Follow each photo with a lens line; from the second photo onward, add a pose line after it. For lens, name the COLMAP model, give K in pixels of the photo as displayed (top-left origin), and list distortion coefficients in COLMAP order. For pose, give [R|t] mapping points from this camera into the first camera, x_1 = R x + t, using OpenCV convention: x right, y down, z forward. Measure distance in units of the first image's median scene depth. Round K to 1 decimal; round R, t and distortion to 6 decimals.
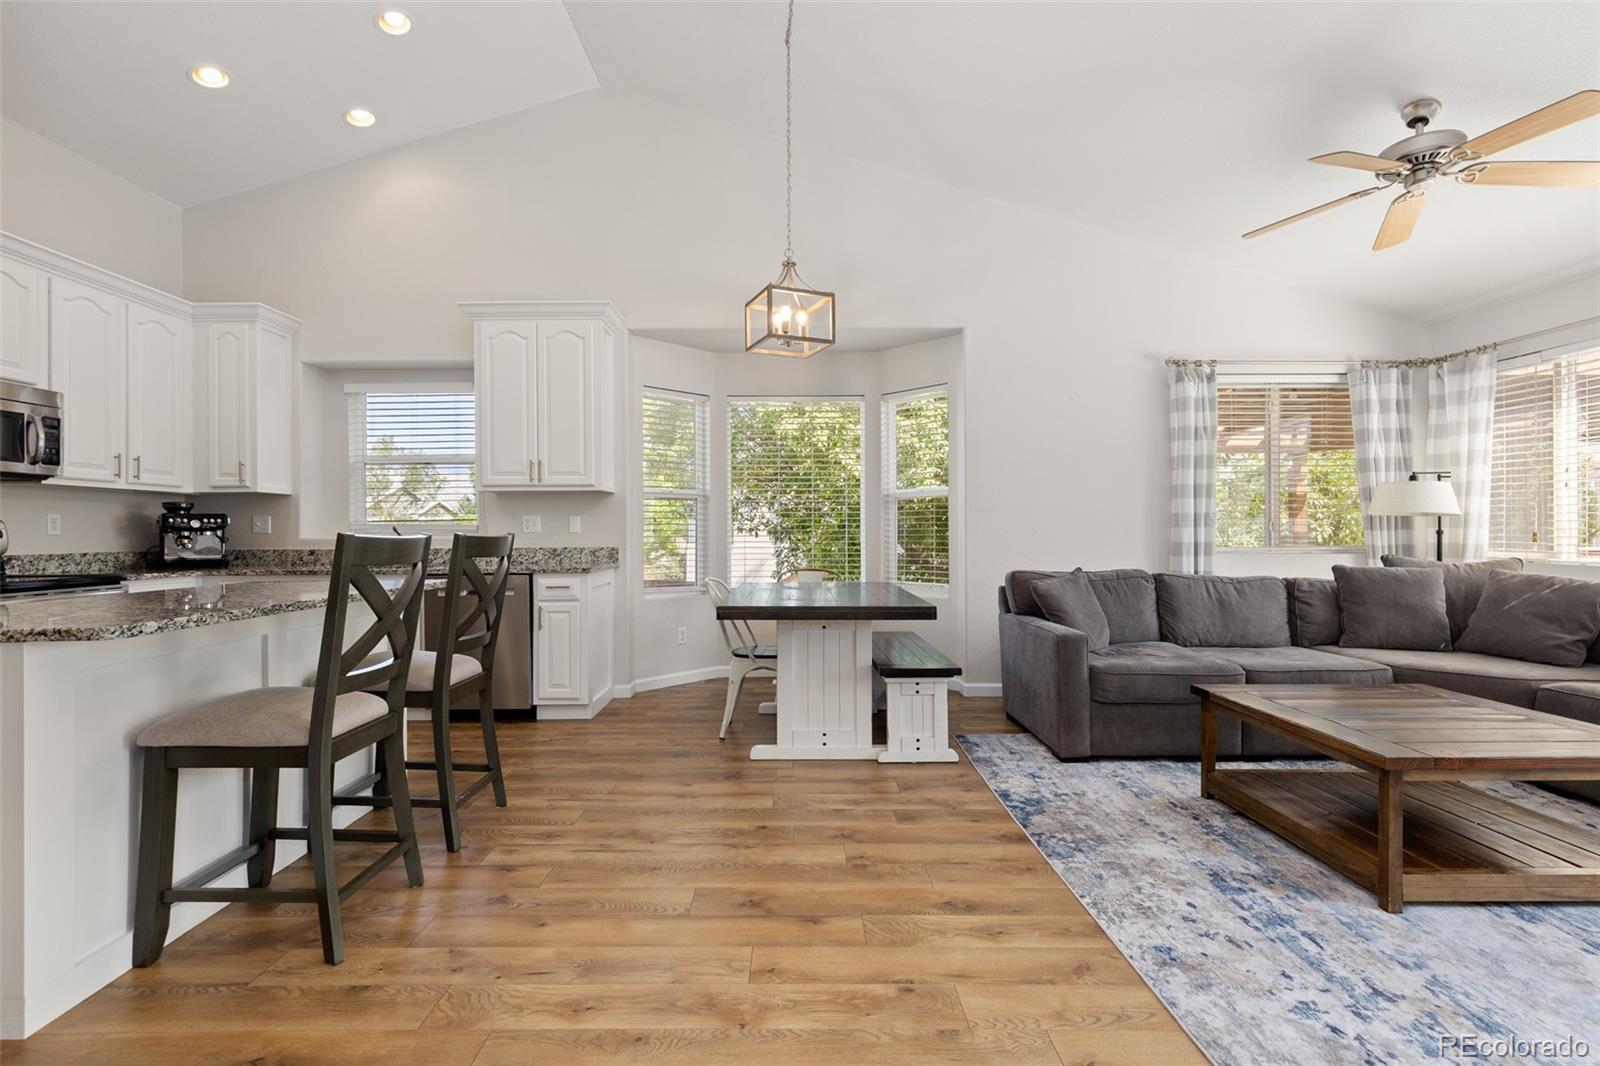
lens RADIAL K [[729.0, 0, 790.2], [0, 729.0, 528.7], [0, 0, 1]] dist [0.009346, -0.001712]
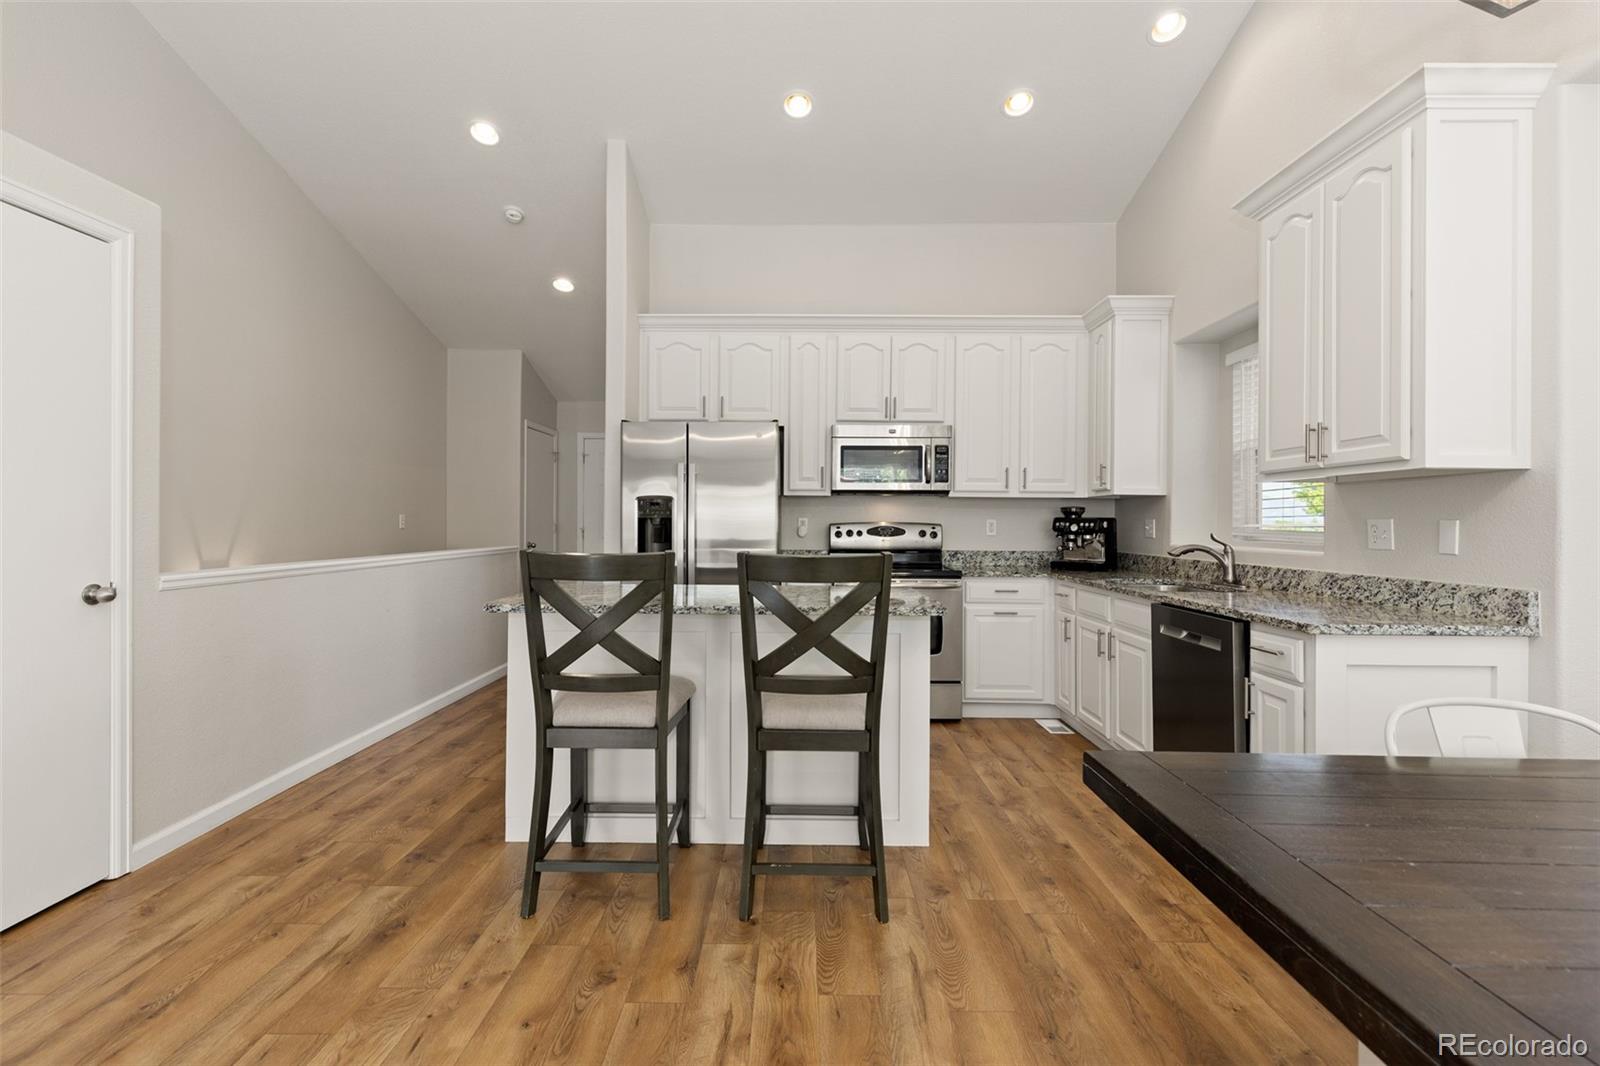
lens RADIAL K [[729.0, 0, 791.1], [0, 729.0, 520.6], [0, 0, 1]] dist [0.009346, -0.001712]
pose [[-0.006734, 0.003562, -0.999971, 0.288732], [-0.003138, 0.999989, 0.003583, -0.024144], [0.999972, 0.003162, -0.006723, 0.757169]]
